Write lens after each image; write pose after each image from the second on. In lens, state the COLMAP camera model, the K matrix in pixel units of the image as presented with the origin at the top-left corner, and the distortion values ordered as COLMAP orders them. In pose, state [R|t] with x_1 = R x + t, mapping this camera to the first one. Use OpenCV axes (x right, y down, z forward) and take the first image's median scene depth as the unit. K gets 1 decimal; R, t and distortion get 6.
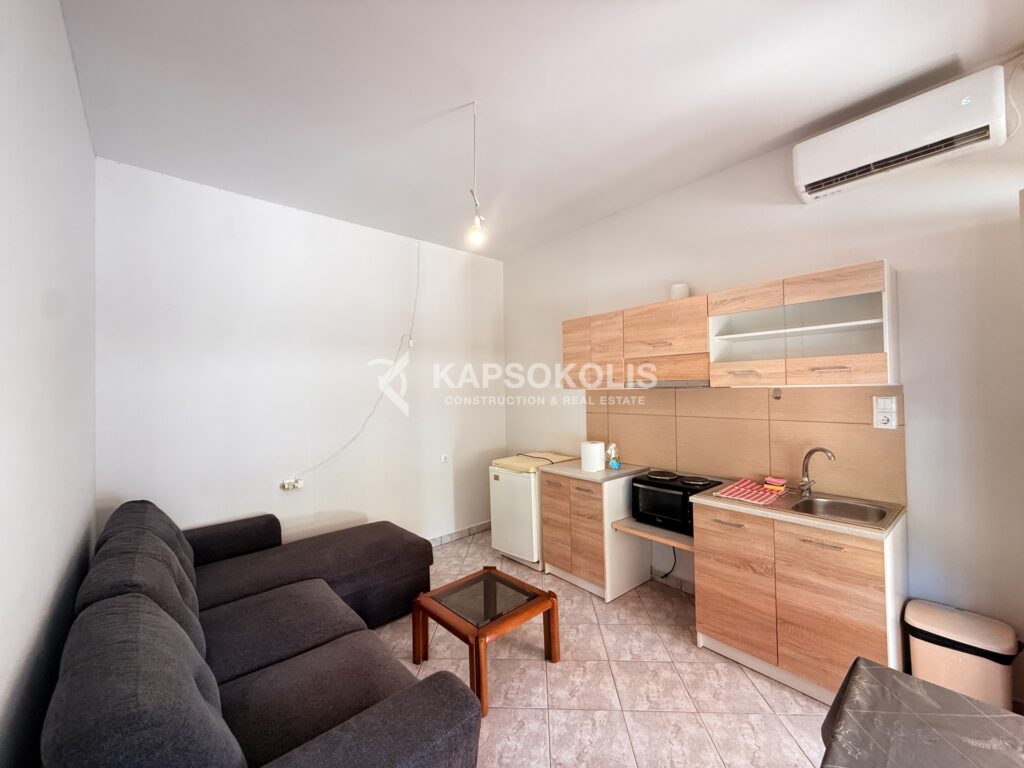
lens RADIAL K [[404.7, 0, 507.9], [0, 404.7, 381.1], [0, 0, 1]] dist [-0.002784, 0.000172]
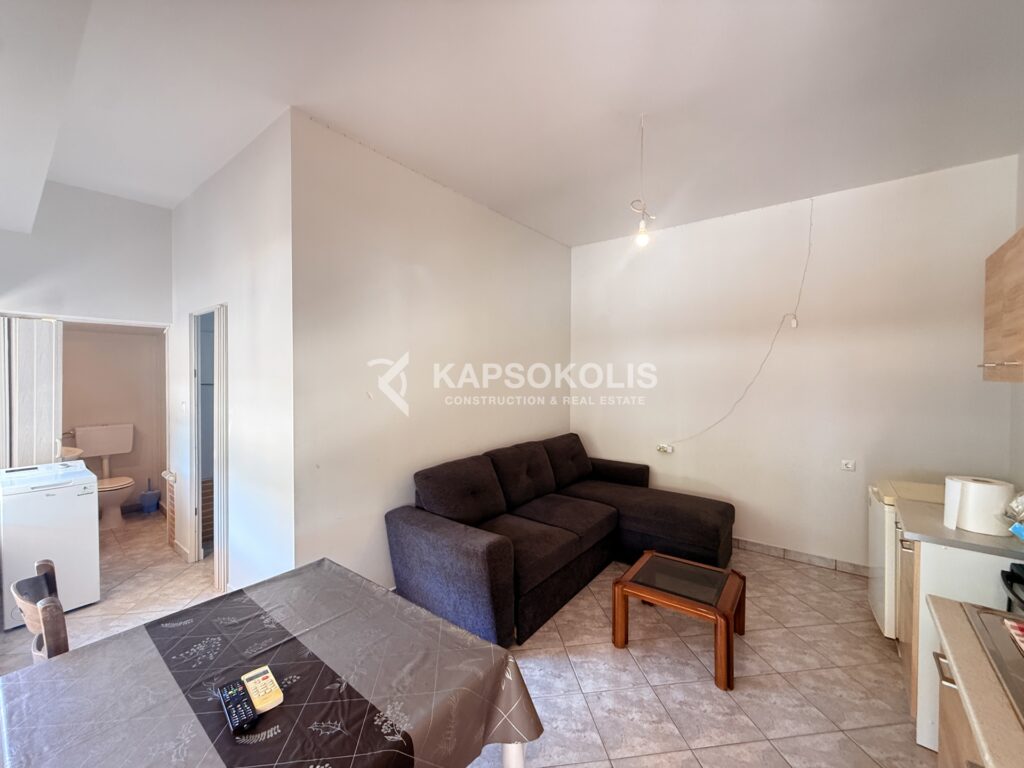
lens RADIAL K [[404.7, 0, 506.7], [0, 404.7, 381.3], [0, 0, 1]] dist [-0.002784, 0.000172]
pose [[0.183709, 0.030910, -0.982495, 0.941008], [0.015404, 0.999292, 0.034319, -0.014209], [0.982860, -0.021439, 0.183103, 0.421085]]
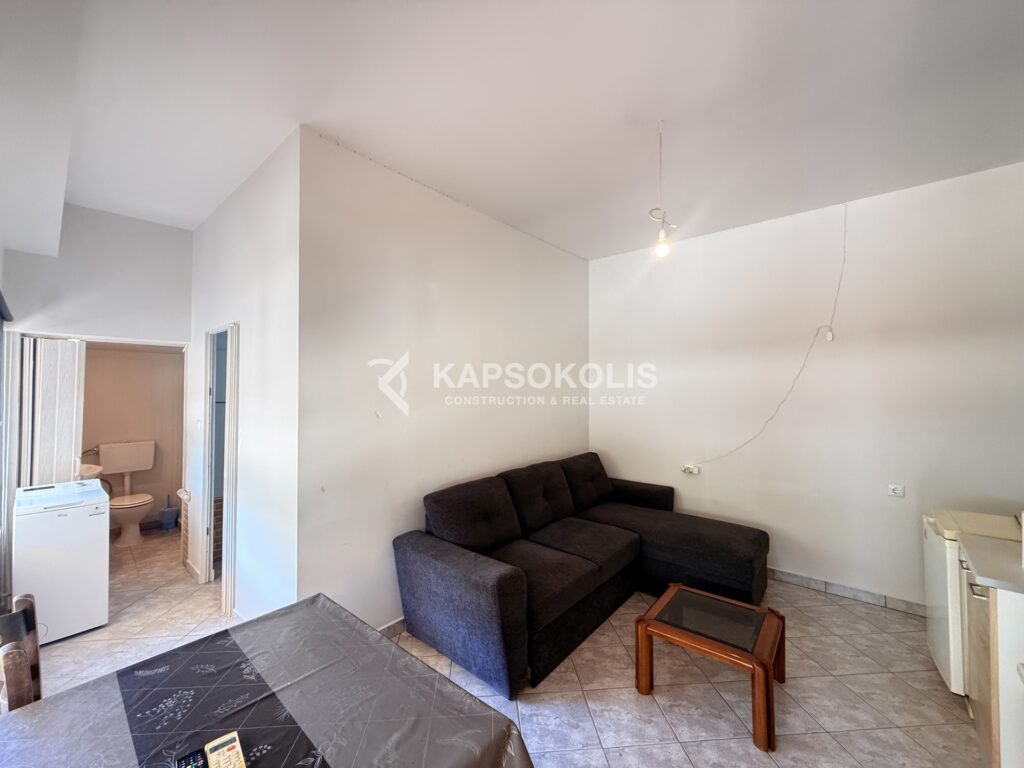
lens RADIAL K [[404.7, 0, 506.8], [0, 404.7, 381.1], [0, 0, 1]] dist [-0.002784, 0.000172]
pose [[0.134538, -0.004834, -0.990897, 0.887782], [0.019599, 0.999805, -0.002216, -0.025161], [0.990715, -0.019123, 0.134606, 0.452711]]
